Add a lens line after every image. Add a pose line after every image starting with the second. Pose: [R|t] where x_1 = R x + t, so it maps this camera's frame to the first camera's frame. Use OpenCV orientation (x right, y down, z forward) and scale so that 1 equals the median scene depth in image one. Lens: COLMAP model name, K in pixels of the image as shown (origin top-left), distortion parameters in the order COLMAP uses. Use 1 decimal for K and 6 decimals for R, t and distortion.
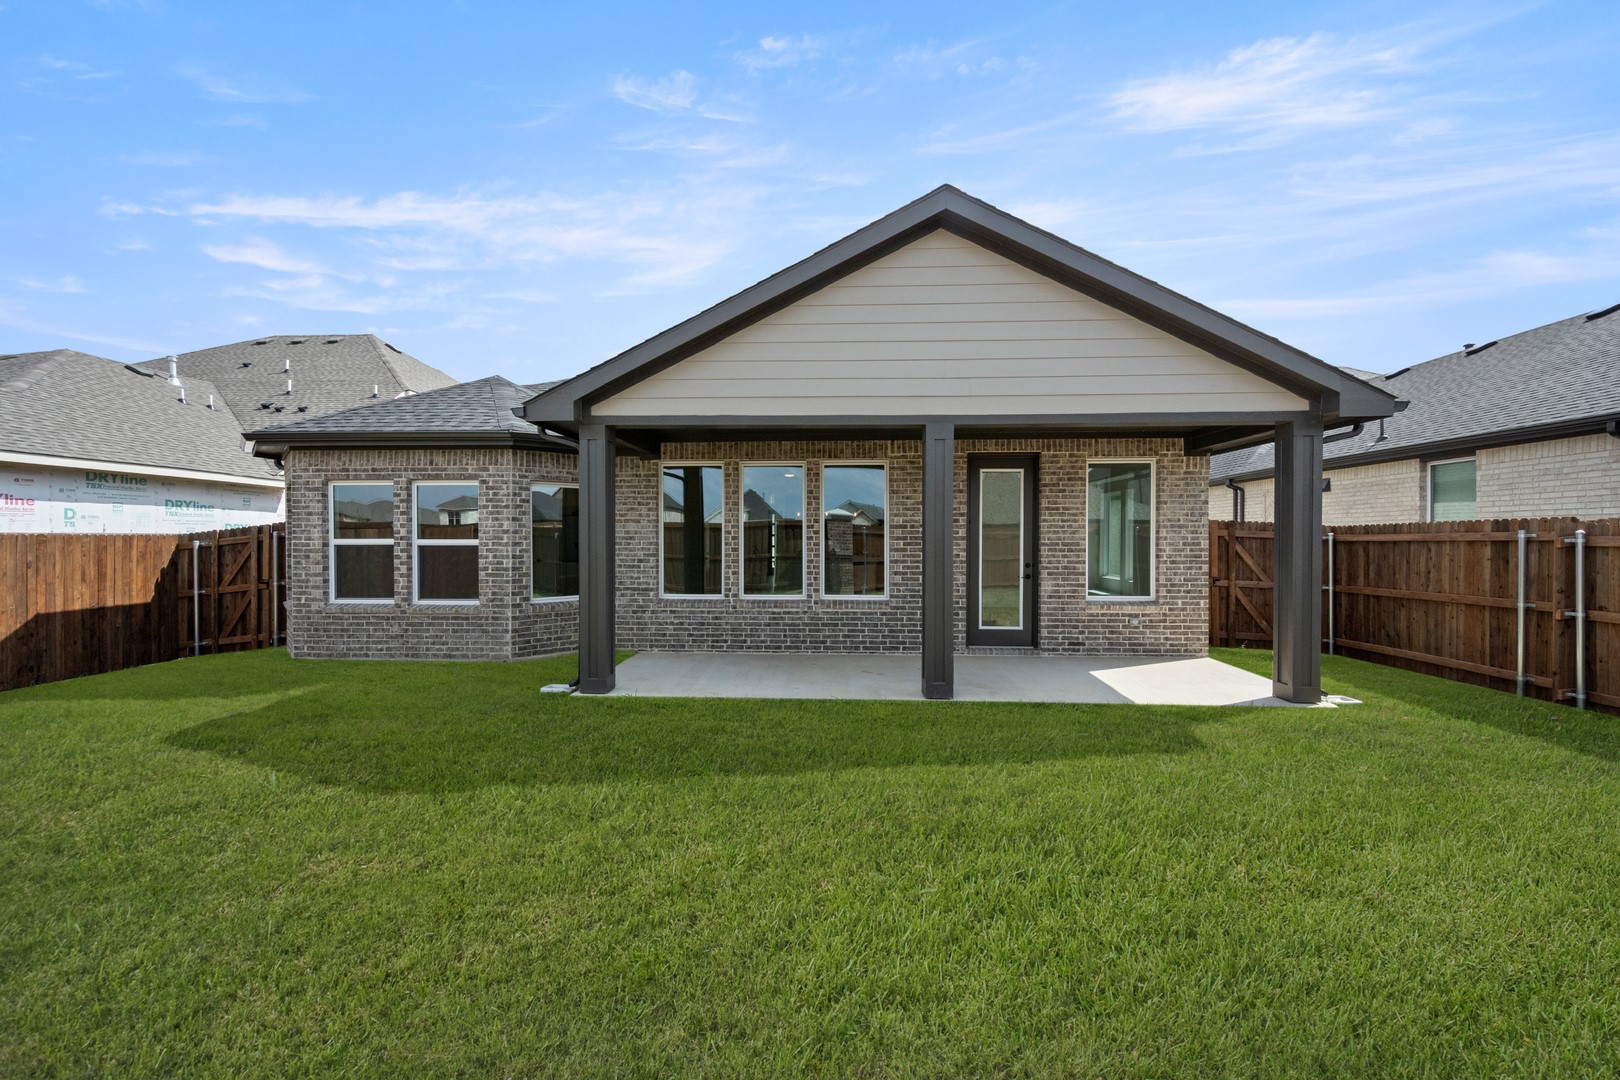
lens RADIAL K [[635.2, 0, 808.7], [0, 635.2, 541.1], [0, 0, 1]] dist [0.000063, -0.000383]
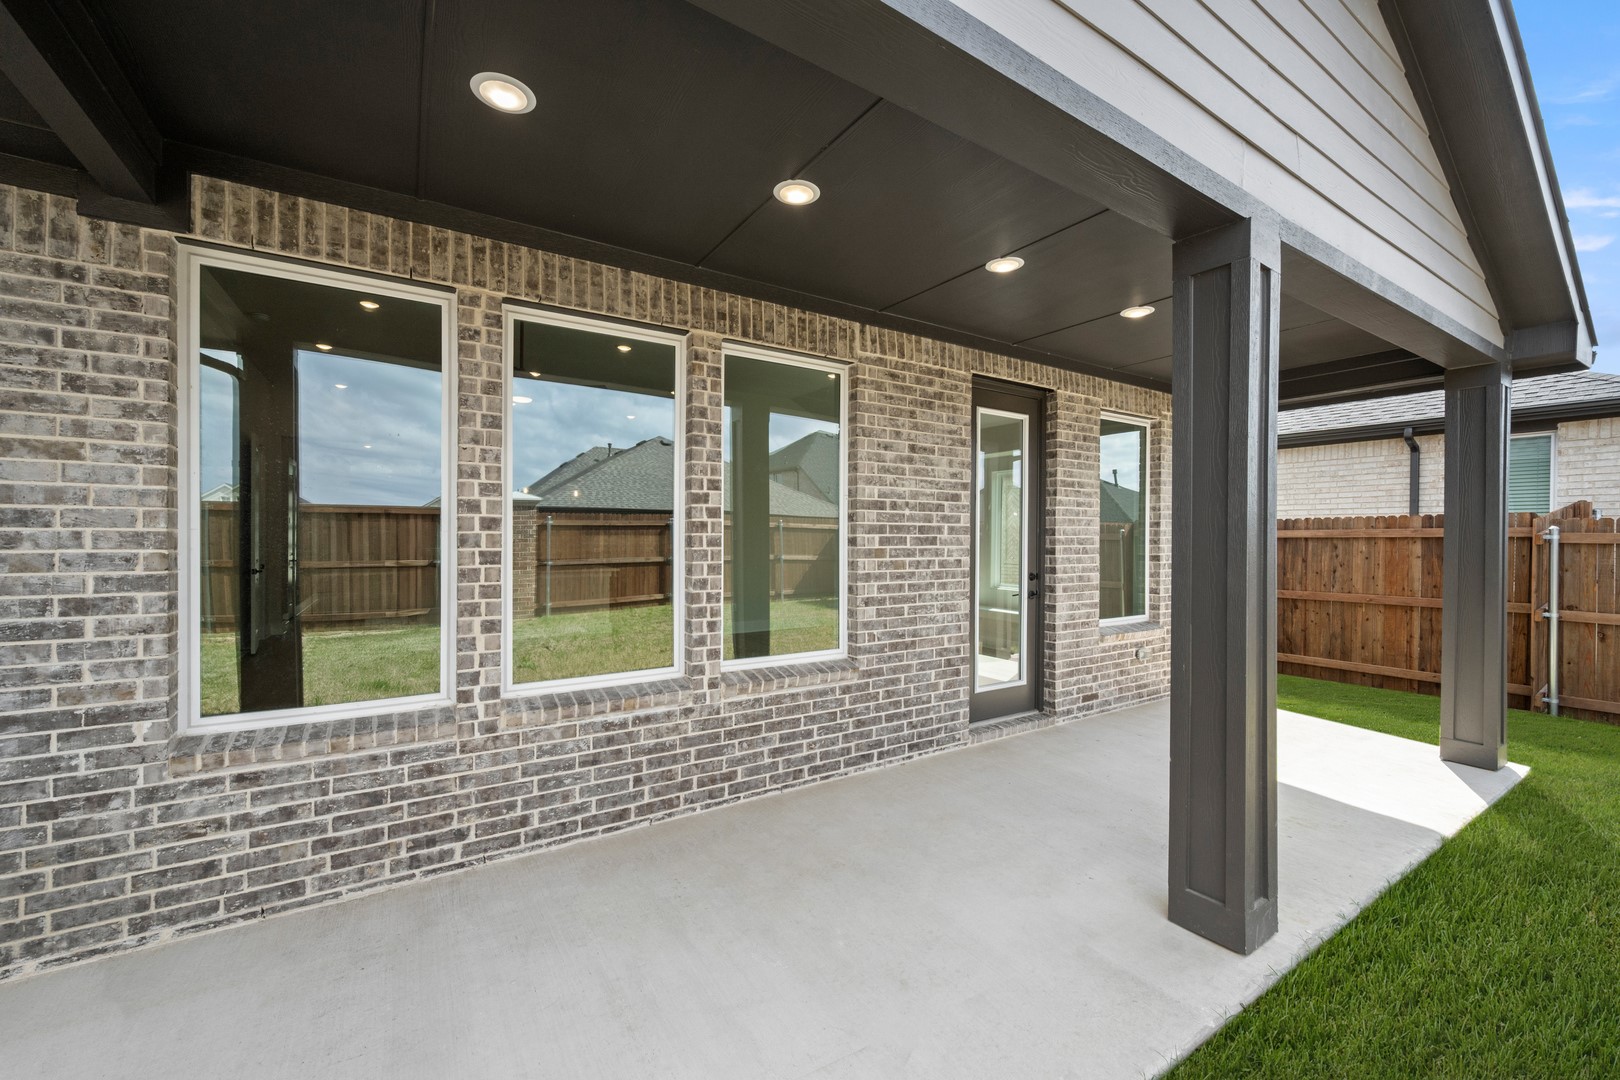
lens RADIAL K [[635.2, 0, 812.6], [0, 635.2, 539.4], [0, 0, 1]] dist [0.000063, -0.000383]
pose [[0.821085, 0.001260, 0.570804, -0.170921], [-0.001395, 0.999999, -0.000201, 0.003536], [-0.570804, -0.000631, 0.821086, 0.629582]]
